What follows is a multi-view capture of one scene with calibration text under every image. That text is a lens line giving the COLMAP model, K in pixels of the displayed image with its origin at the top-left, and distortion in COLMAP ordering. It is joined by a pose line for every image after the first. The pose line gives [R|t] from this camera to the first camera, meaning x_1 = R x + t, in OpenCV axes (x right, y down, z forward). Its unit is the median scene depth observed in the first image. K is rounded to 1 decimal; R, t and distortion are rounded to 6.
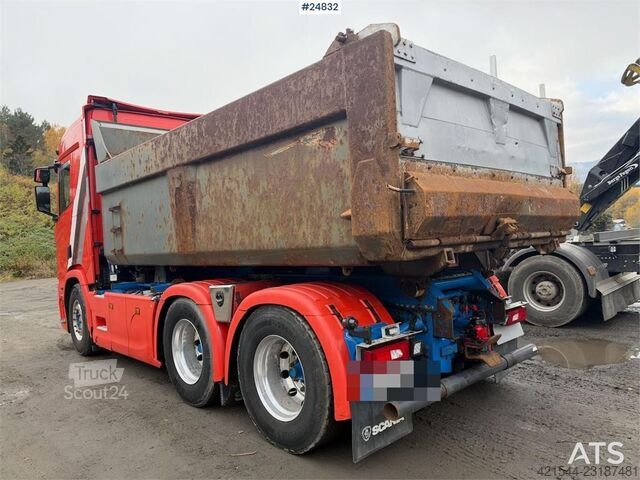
lens RADIAL K [[464.0, 0, 320.0], [0, 464.0, 240.0], [0, 0, 1]] dist [0.050386, -0.096591]
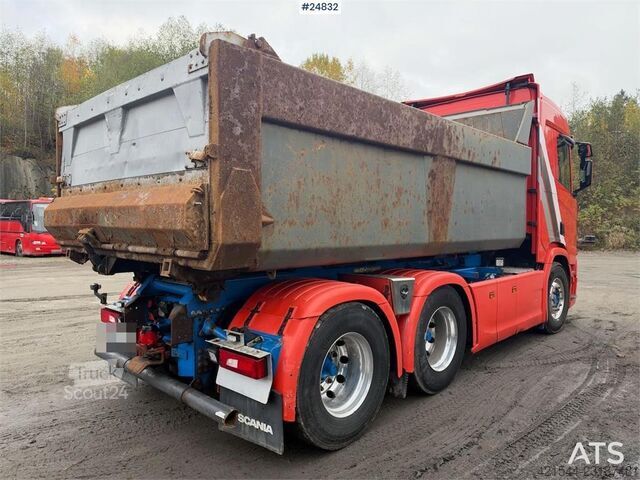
lens RADIAL K [[464.0, 0, 320.0], [0, 464.0, 240.0], [0, 0, 1]] dist [0.050386, -0.096591]
pose [[0.069494, 0.085696, -0.993895, 1.277858], [-0.005902, 0.996321, 0.085493, -0.098146], [0.997565, -0.000075, 0.069744, 1.224689]]
